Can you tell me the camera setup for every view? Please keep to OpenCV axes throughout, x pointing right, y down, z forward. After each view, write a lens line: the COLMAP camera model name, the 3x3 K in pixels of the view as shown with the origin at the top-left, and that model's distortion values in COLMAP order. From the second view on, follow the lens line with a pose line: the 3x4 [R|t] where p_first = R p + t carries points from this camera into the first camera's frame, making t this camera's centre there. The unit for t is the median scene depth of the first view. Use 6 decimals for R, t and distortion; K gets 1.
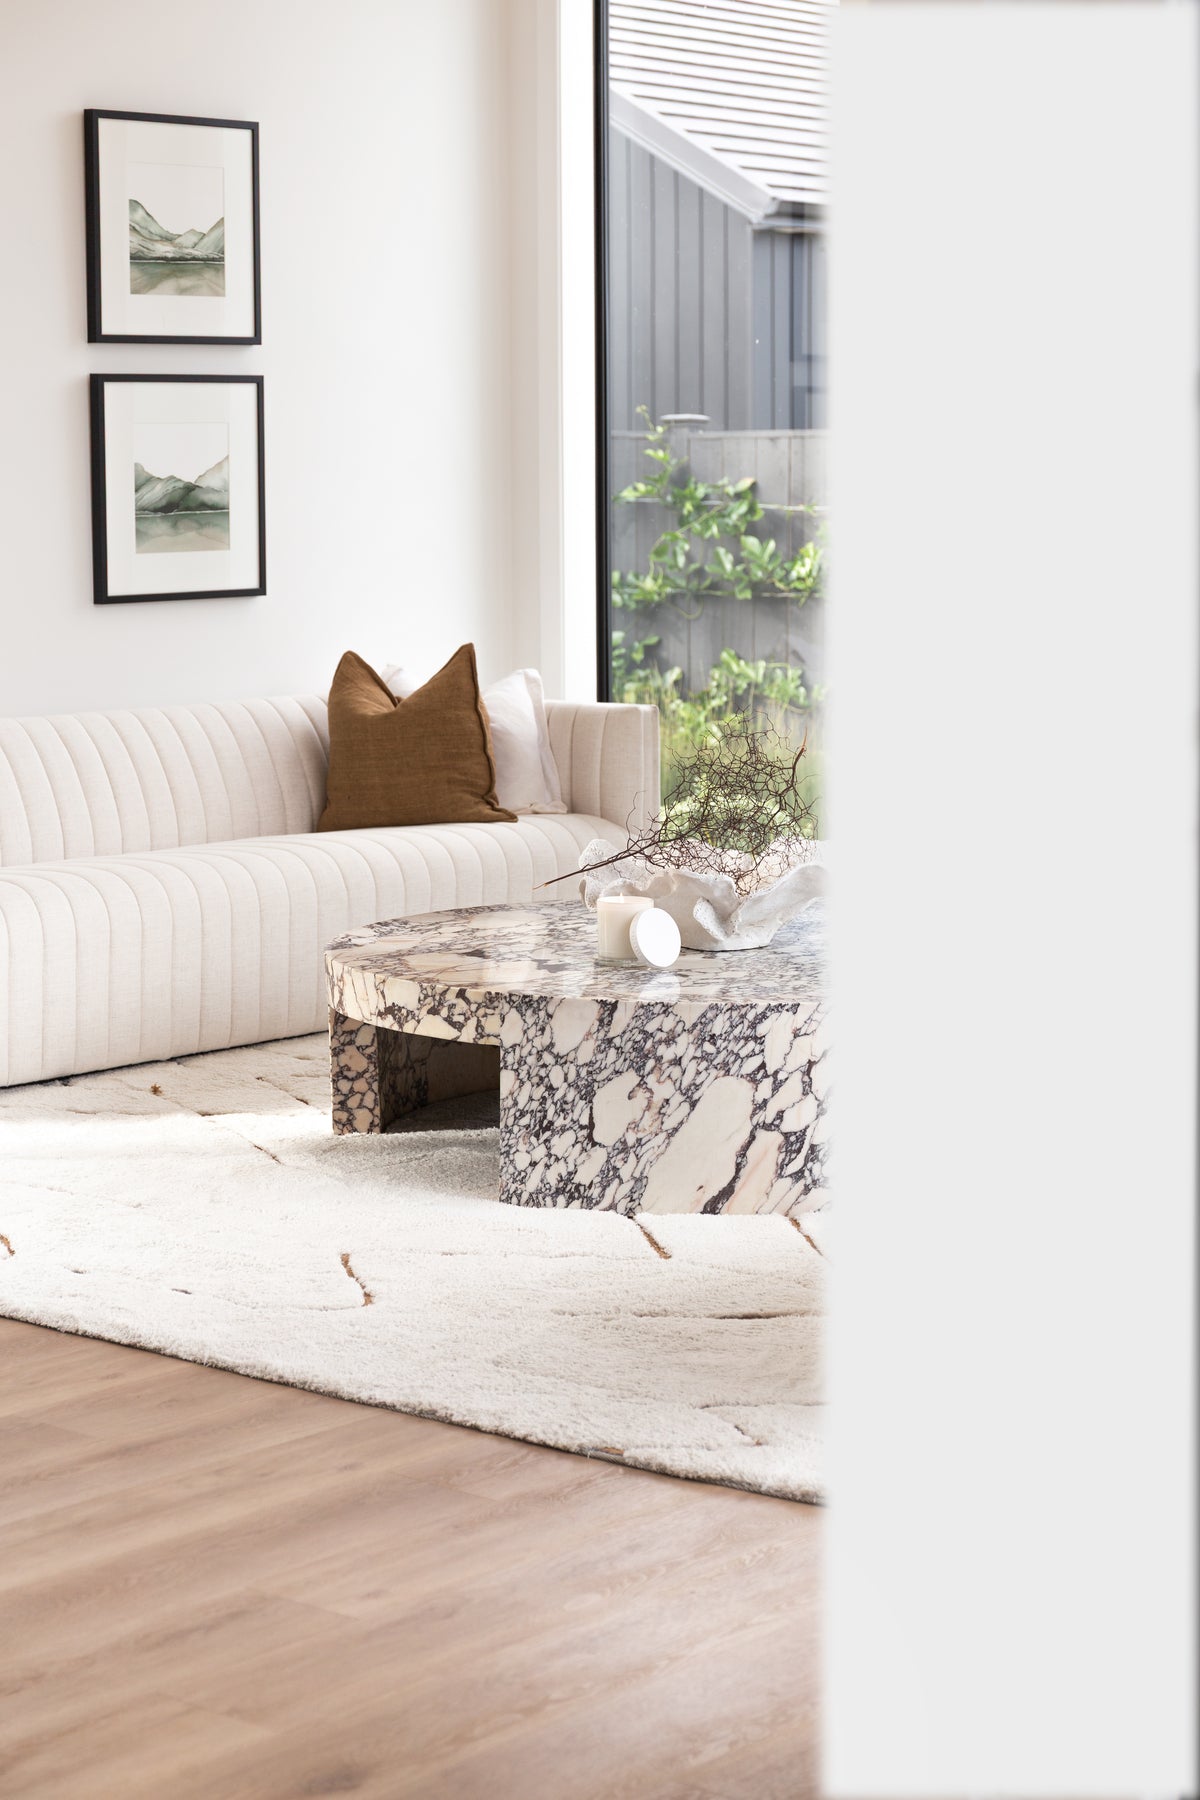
lens RADIAL K [[3409.6, 0, 600.0], [0, 3409.6, 900.0], [0, 0, 1]] dist [-0.049374, -0.345790]
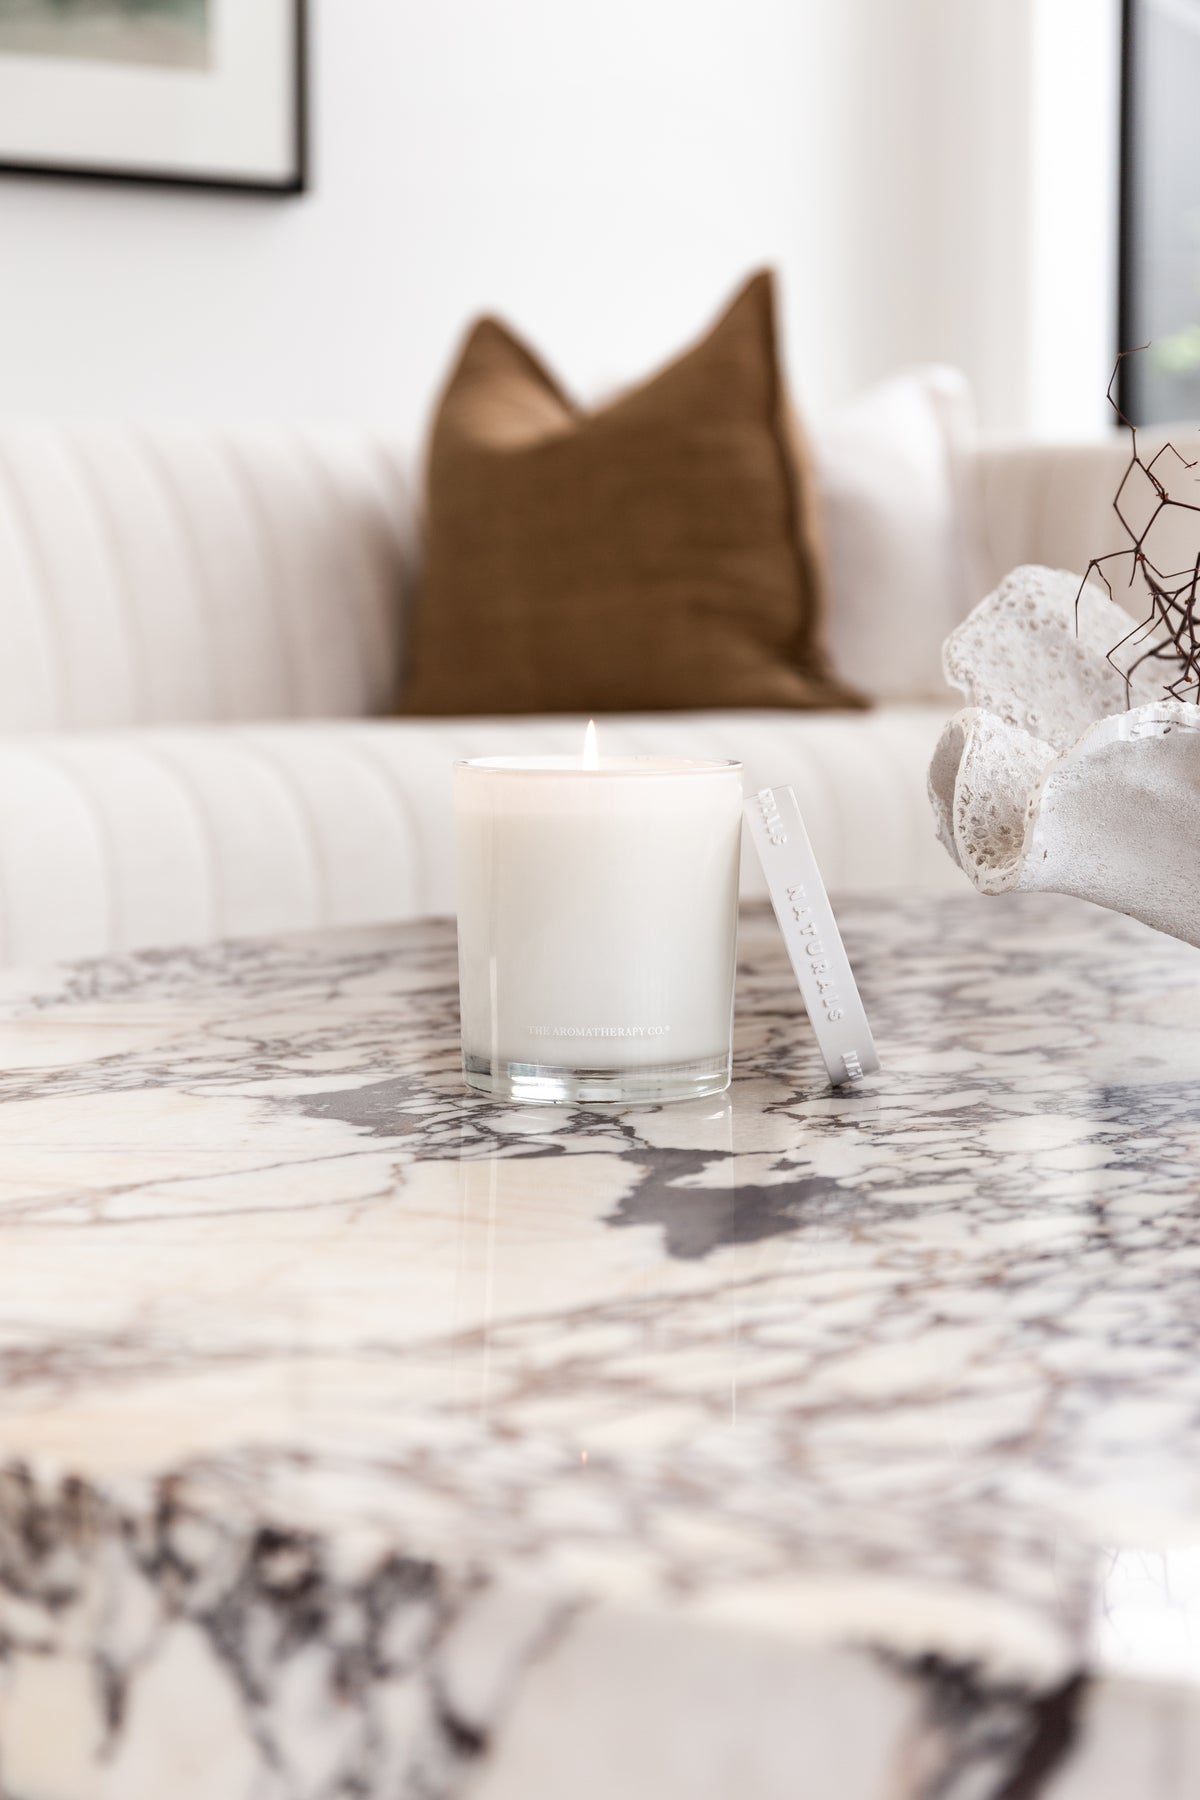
lens RADIAL K [[3409.6, 0, 600.0], [0, 3409.6, 900.0], [0, 0, 1]] dist [-0.049374, -0.345790]
pose [[0.987681, 0.018865, -0.155340, 0.006003], [-0.022987, 0.999428, -0.024785, 0.009627], [0.154783, 0.028050, 0.987550, 0.886380]]
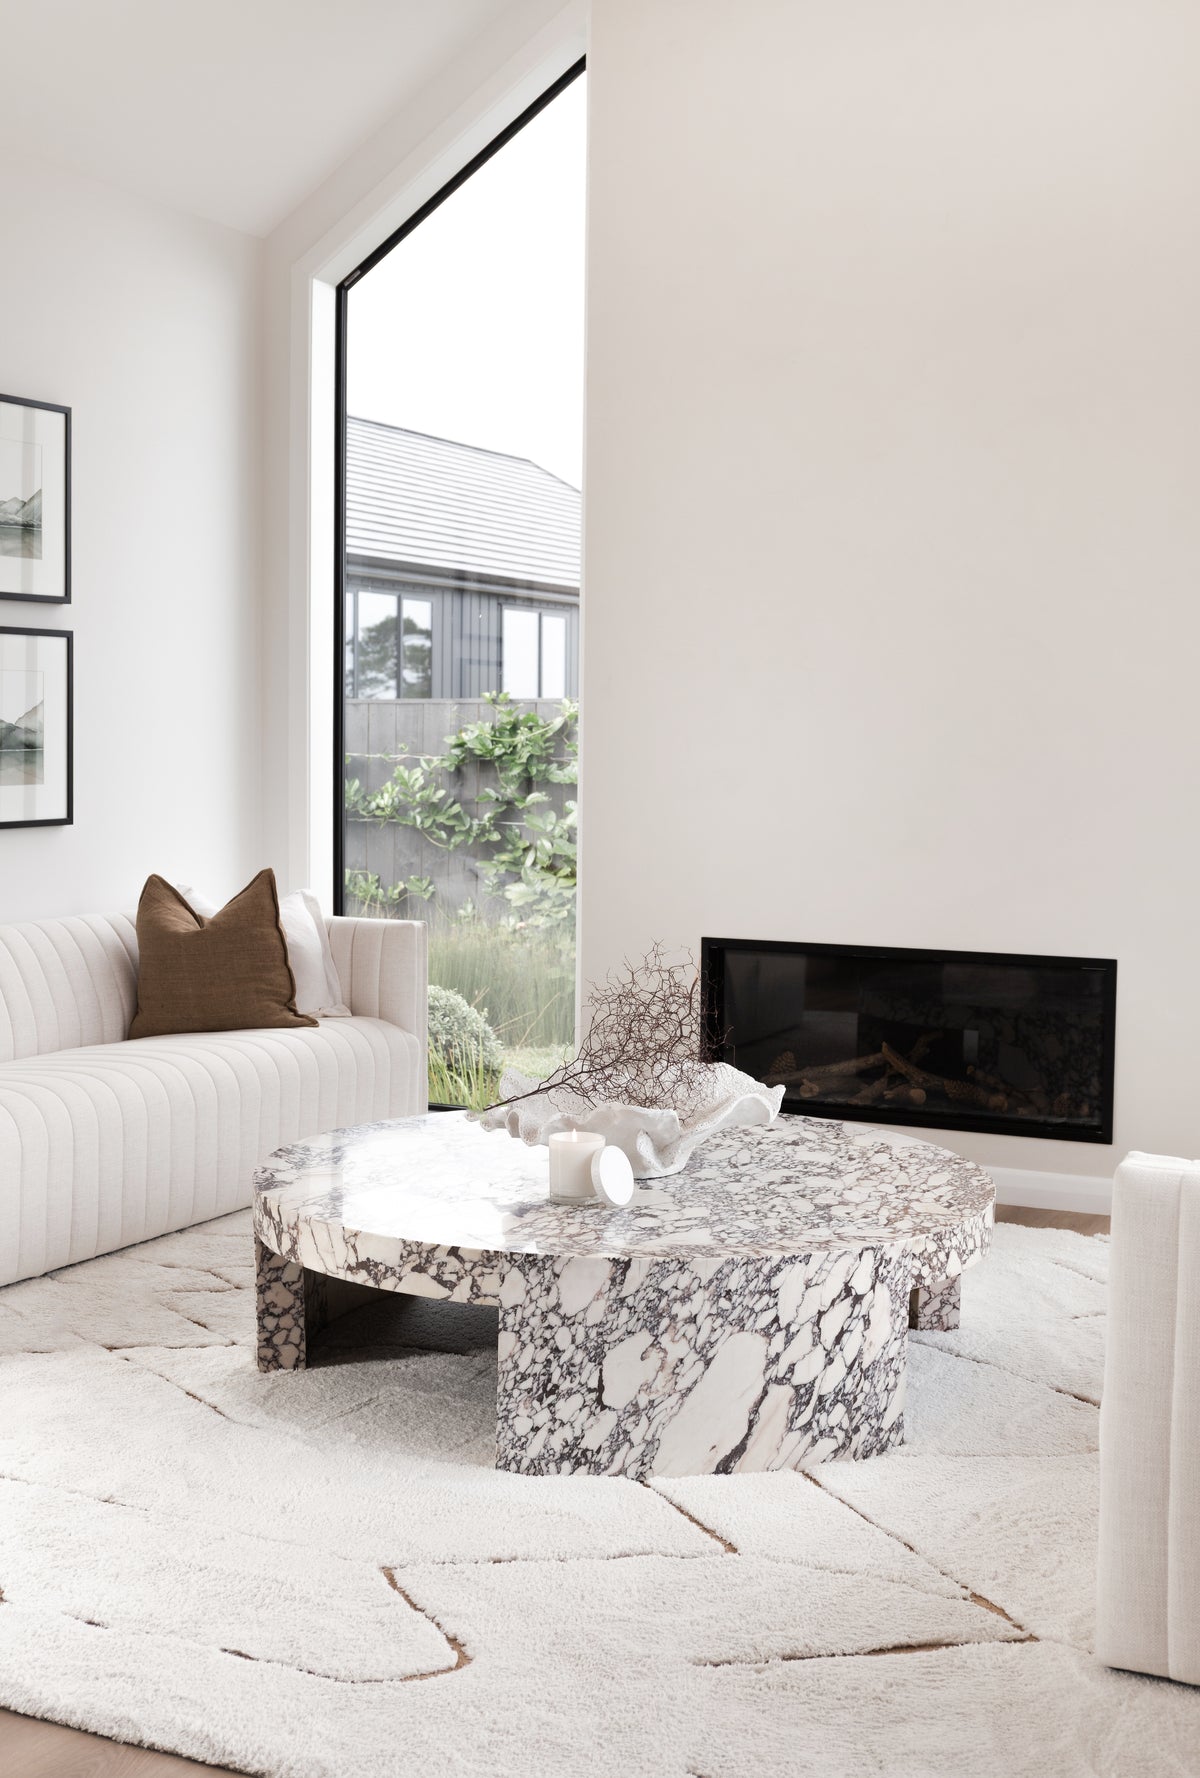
lens RADIAL K [[2134.4, 0, 600.0], [0, 2134.4, 889.0], [0, 0, 1]] dist [-0.033635, -0.044334]
pose [[0.970848, -0.001654, 0.239691, -0.145414], [0.014506, 0.998549, -0.051864, -0.042961], [-0.239257, 0.053829, 0.969463, 0.407567]]
